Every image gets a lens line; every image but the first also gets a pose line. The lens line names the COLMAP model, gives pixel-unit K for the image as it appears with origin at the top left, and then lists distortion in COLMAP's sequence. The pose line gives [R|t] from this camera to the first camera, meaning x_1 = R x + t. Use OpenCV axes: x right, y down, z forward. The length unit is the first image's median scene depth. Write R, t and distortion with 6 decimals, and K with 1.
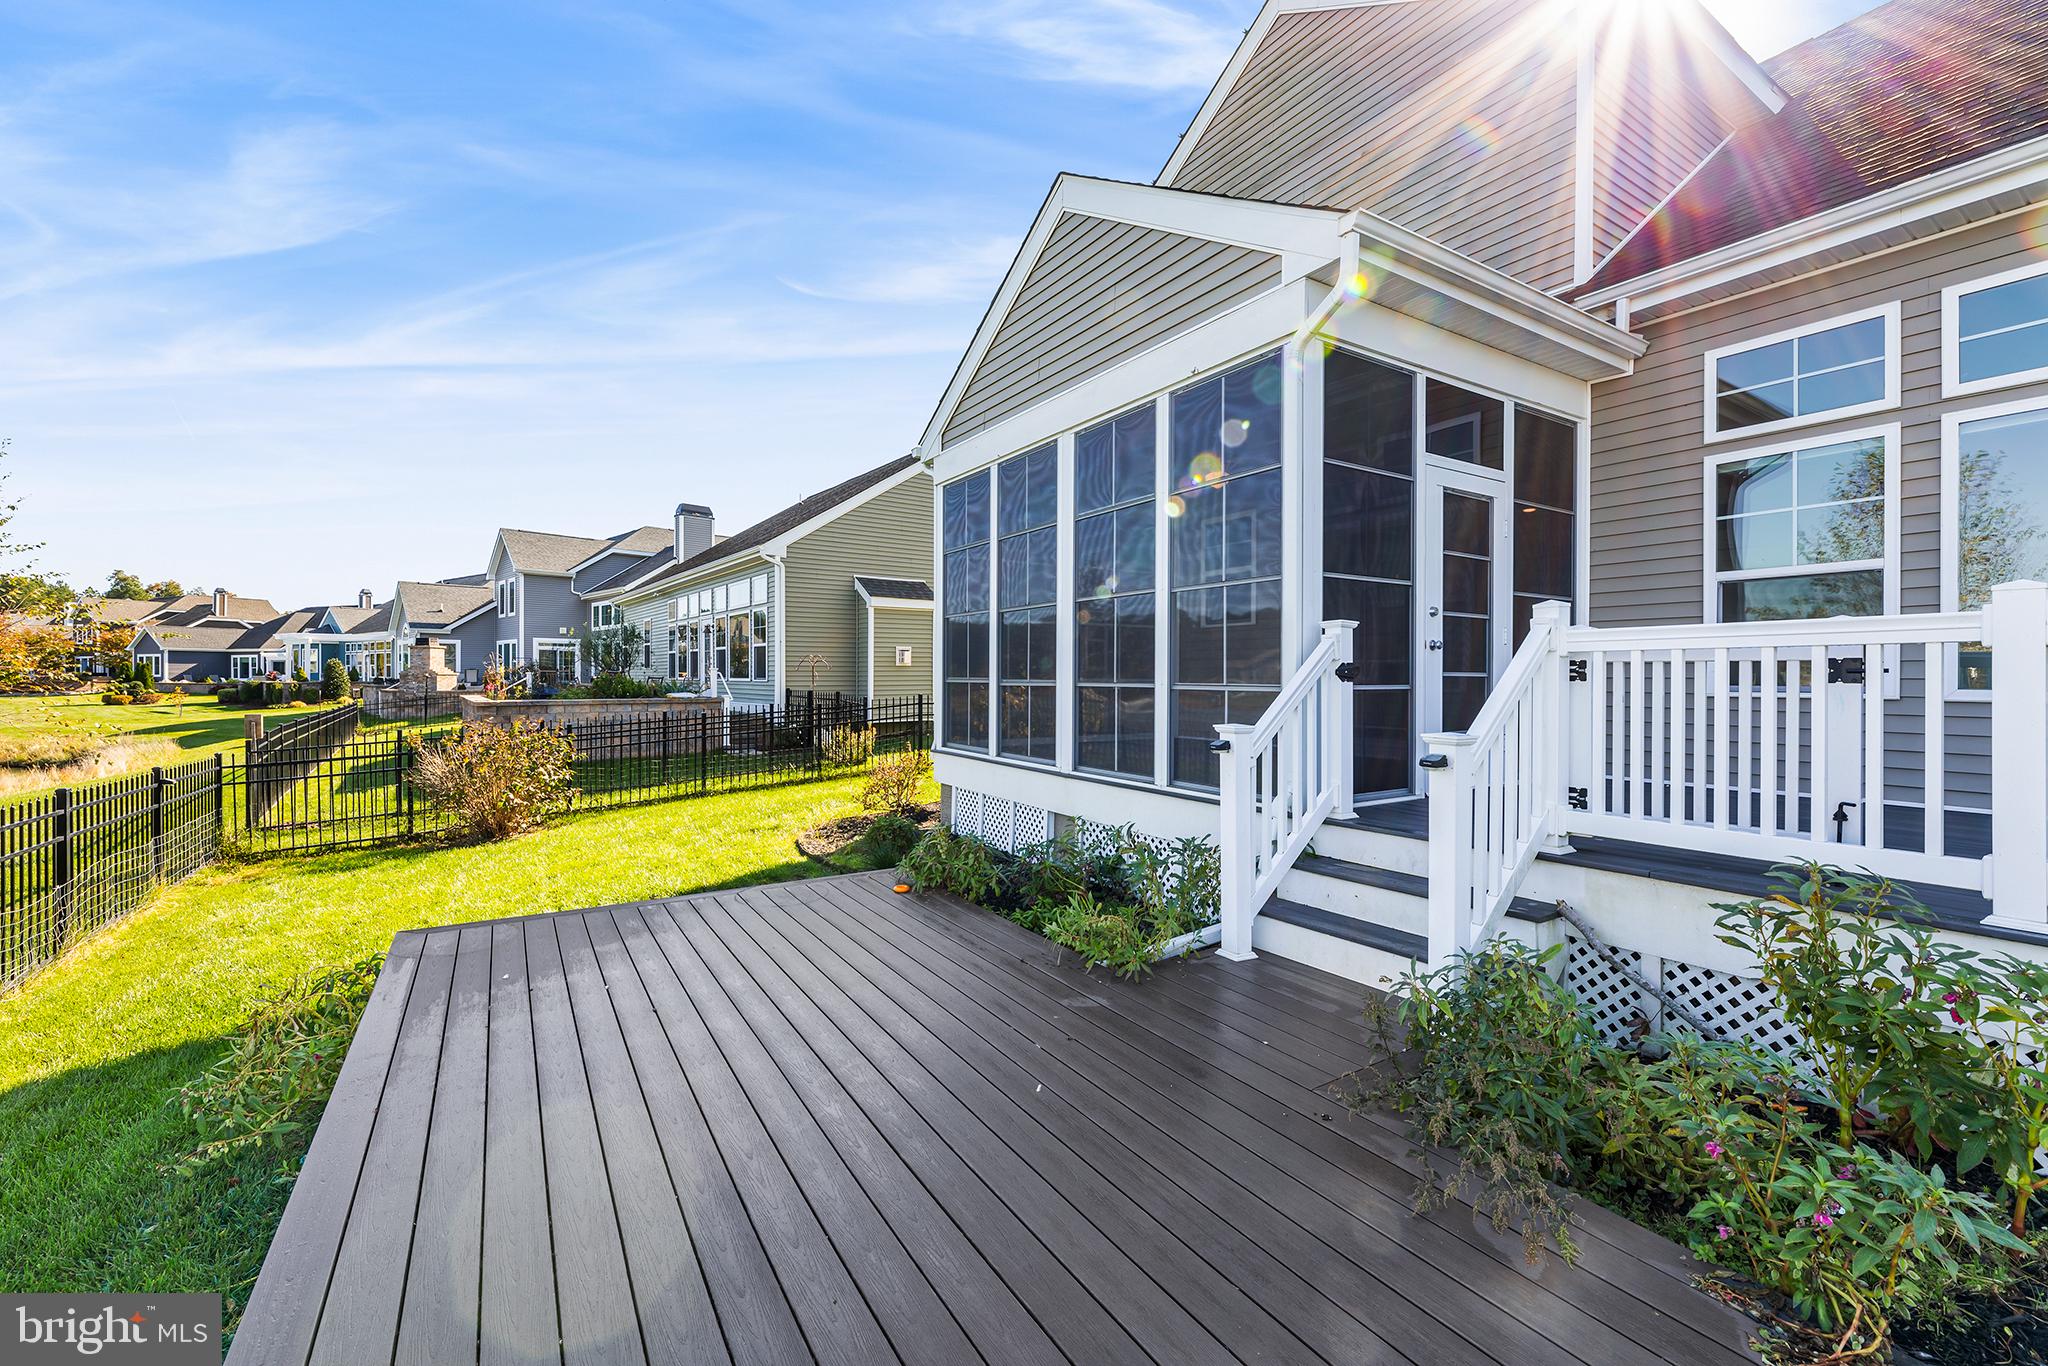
lens RADIAL K [[838.4, 0, 1024.0], [0, 838.4, 683.0], [0, 0, 1]] dist [0.002818, 0.000579]
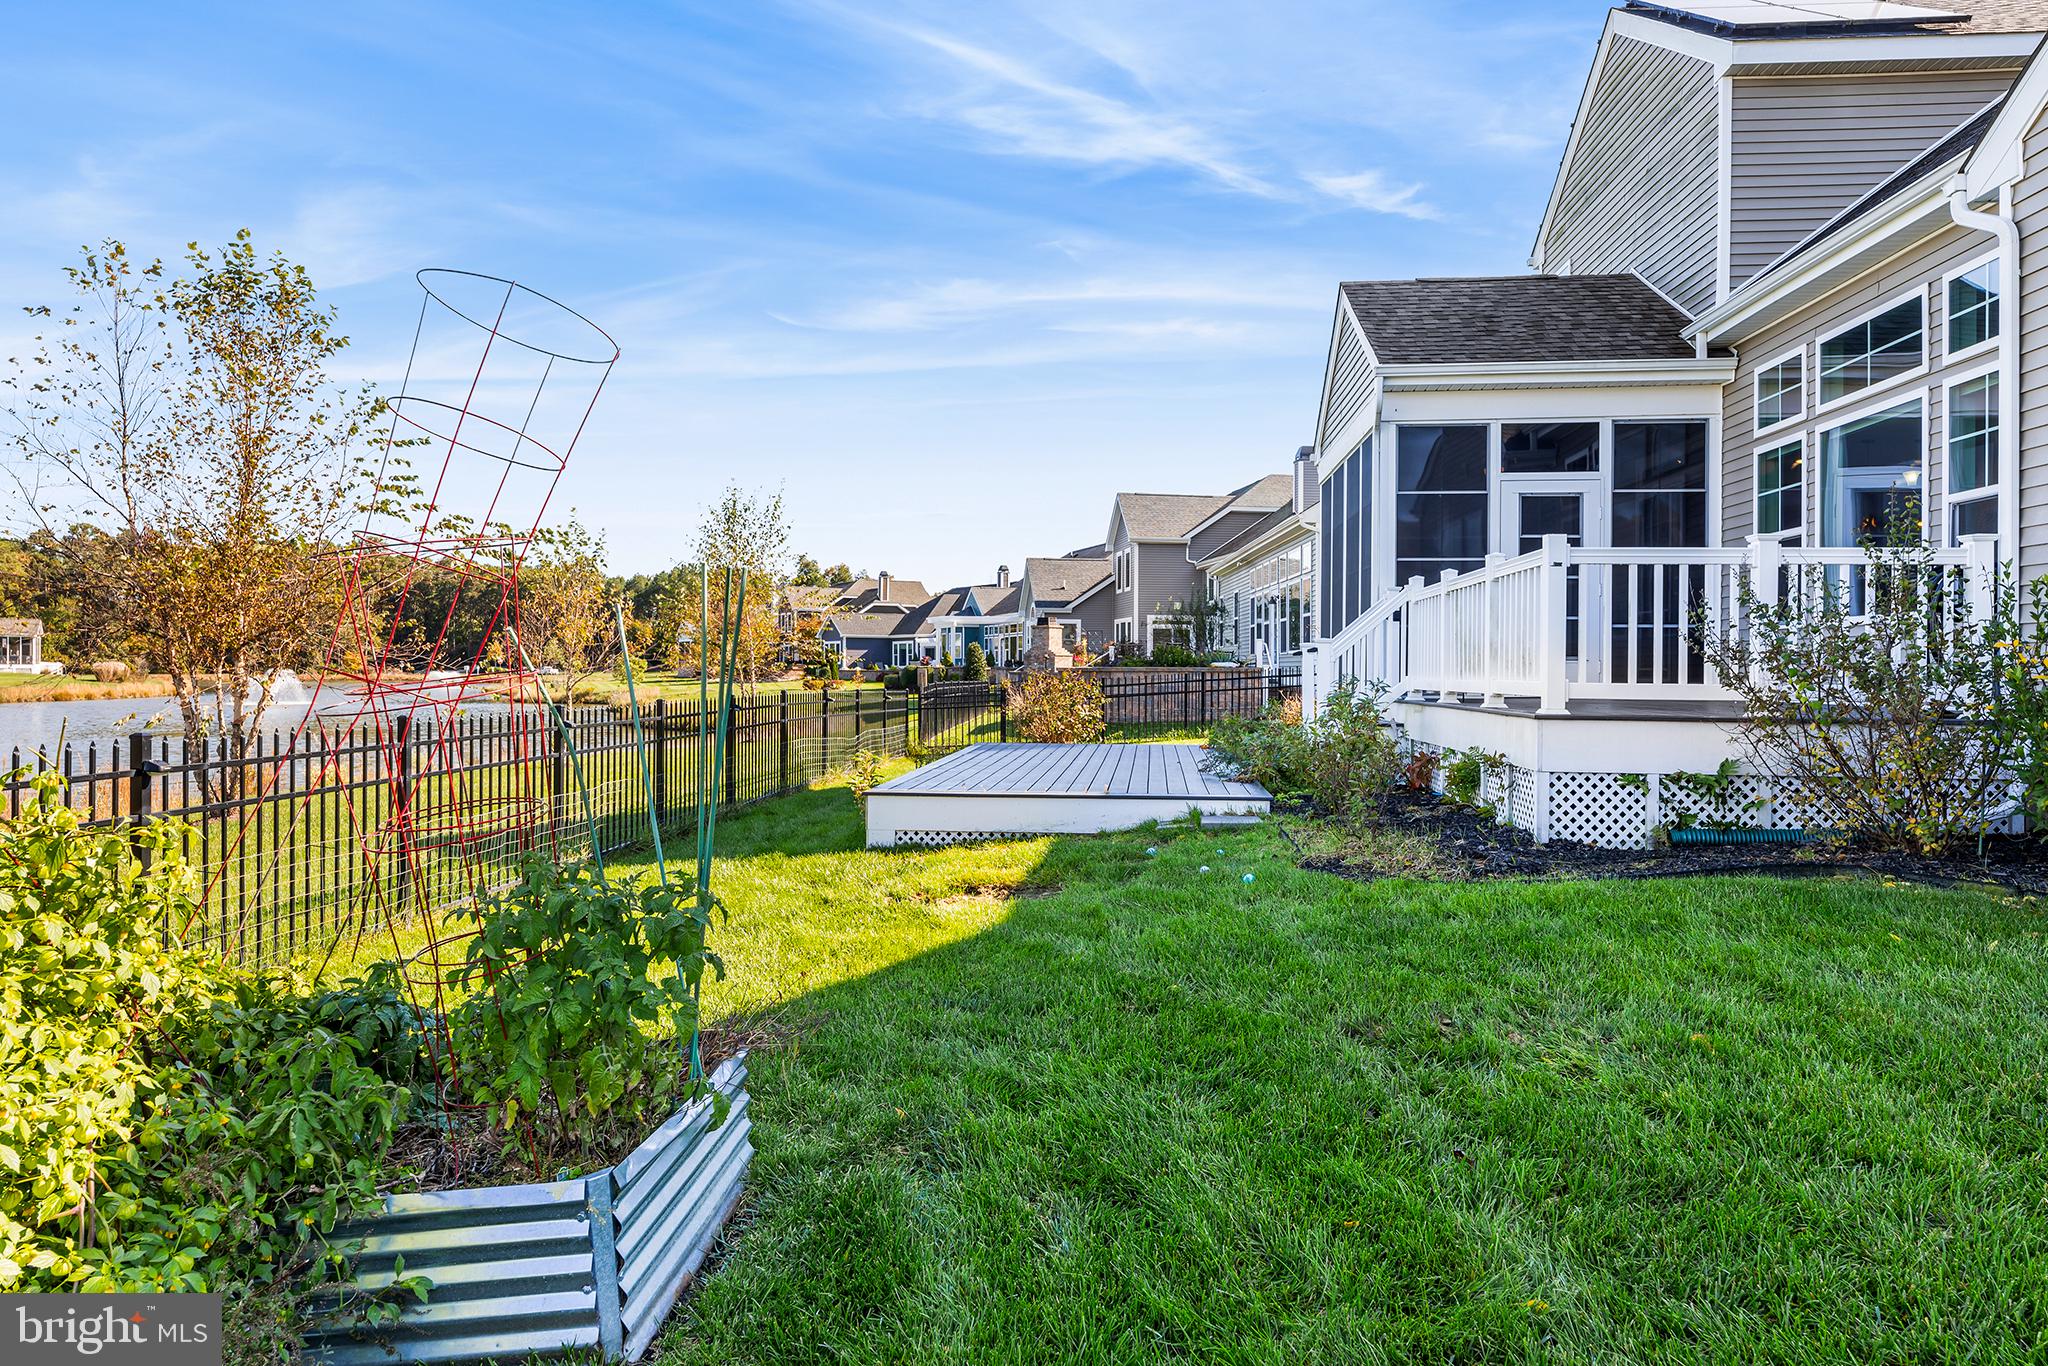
lens RADIAL K [[1372.7, 0, 1024.0], [0, 1372.7, 683.0], [0, 0, 1]] dist [-0.001523, -0.000420]
pose [[0.793085, 0.007253, -0.609068, 0.168215], [-0.008151, 0.999966, 0.001293, 0.014712], [0.609057, 0.003939, 0.793117, -0.195575]]
